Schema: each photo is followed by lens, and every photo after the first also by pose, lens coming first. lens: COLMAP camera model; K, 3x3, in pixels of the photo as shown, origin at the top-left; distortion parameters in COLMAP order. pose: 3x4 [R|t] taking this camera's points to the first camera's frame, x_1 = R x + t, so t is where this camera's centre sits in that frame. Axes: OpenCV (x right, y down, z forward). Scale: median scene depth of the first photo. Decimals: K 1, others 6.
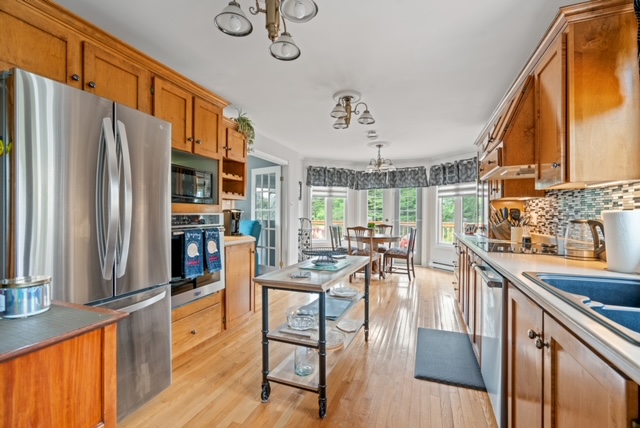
lens RADIAL K [[288.8, 0, 318.2], [0, 288.8, 215.1], [0, 0, 1]] dist [-0.003383, -0.000151]
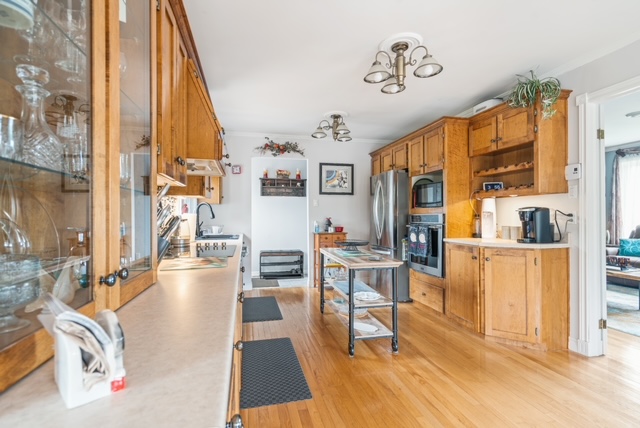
lens RADIAL K [[306.1, 0, 319.7], [0, 306.1, 215.1], [0, 0, 1]] dist [0.000737, -0.000233]
pose [[-0.822789, 0.001747, -0.568344, 0.889715], [0.002186, 0.999998, -0.000090, -0.002229], [0.568343, -0.001316, -0.822791, 1.959473]]
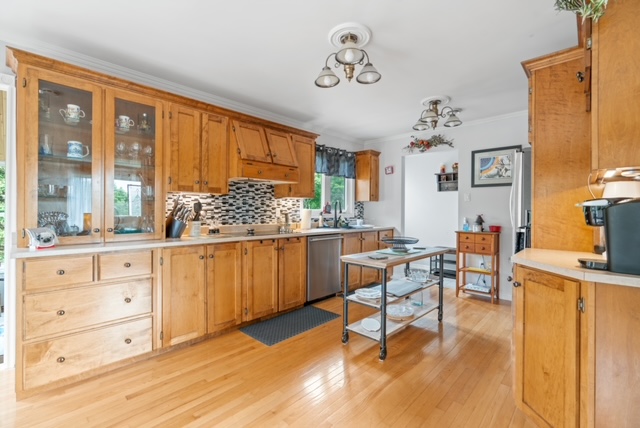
lens RADIAL K [[288.8, 0, 318.6], [0, 288.8, 210.9], [0, 0, 1]] dist [-0.003383, -0.000151]
pose [[-0.922599, -0.006822, 0.385700, -0.553002], [-0.005867, 0.999976, 0.003651, -0.008009], [-0.385715, 0.001106, -0.922617, 2.256642]]
